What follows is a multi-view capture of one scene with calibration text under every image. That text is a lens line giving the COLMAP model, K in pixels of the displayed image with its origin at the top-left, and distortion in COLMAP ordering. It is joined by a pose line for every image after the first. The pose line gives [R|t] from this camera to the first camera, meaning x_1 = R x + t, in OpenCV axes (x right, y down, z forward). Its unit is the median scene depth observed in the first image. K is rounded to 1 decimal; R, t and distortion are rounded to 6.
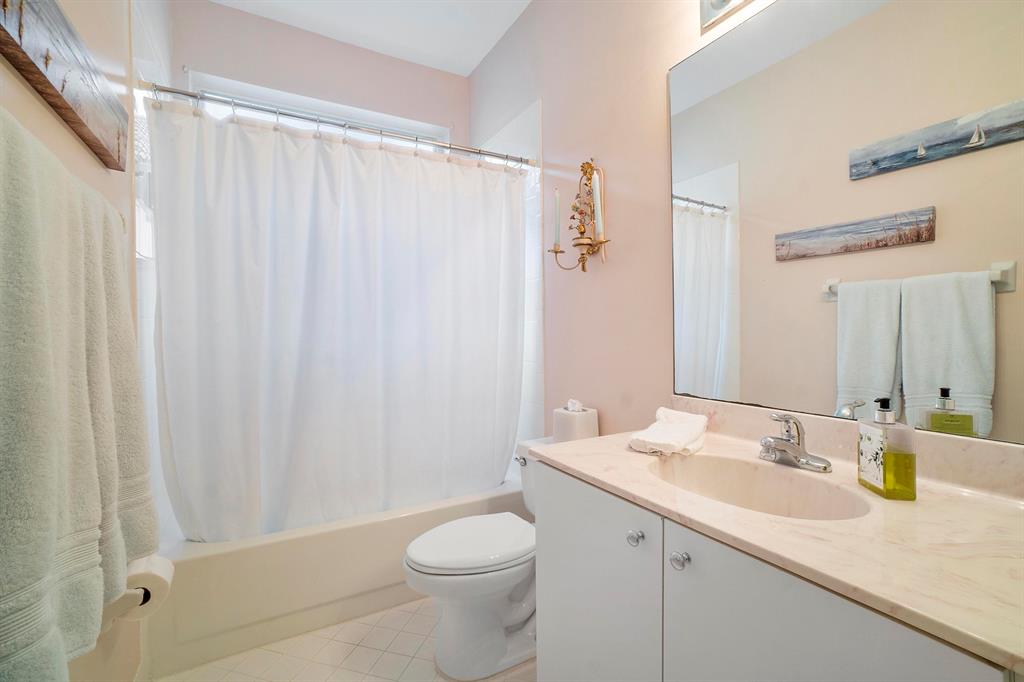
lens RADIAL K [[445.8, 0, 512.4], [0, 445.8, 342.2], [0, 0, 1]] dist [-0.037328, 0.014349]
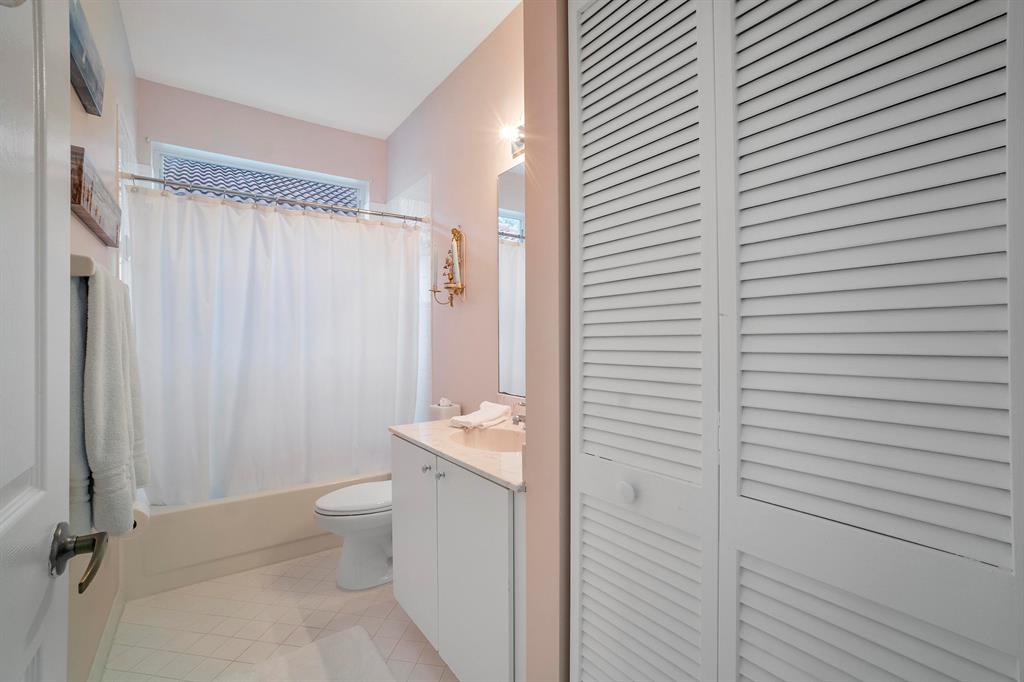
lens RADIAL K [[445.8, 0, 508.9], [0, 445.8, 340.3], [0, 0, 1]] dist [-0.037328, 0.014349]
pose [[0.995862, 0.000210, 0.090882, 0.217288], [0.001524, 0.999818, -0.019011, -0.026522], [-0.090869, 0.019071, 0.995680, -0.421910]]
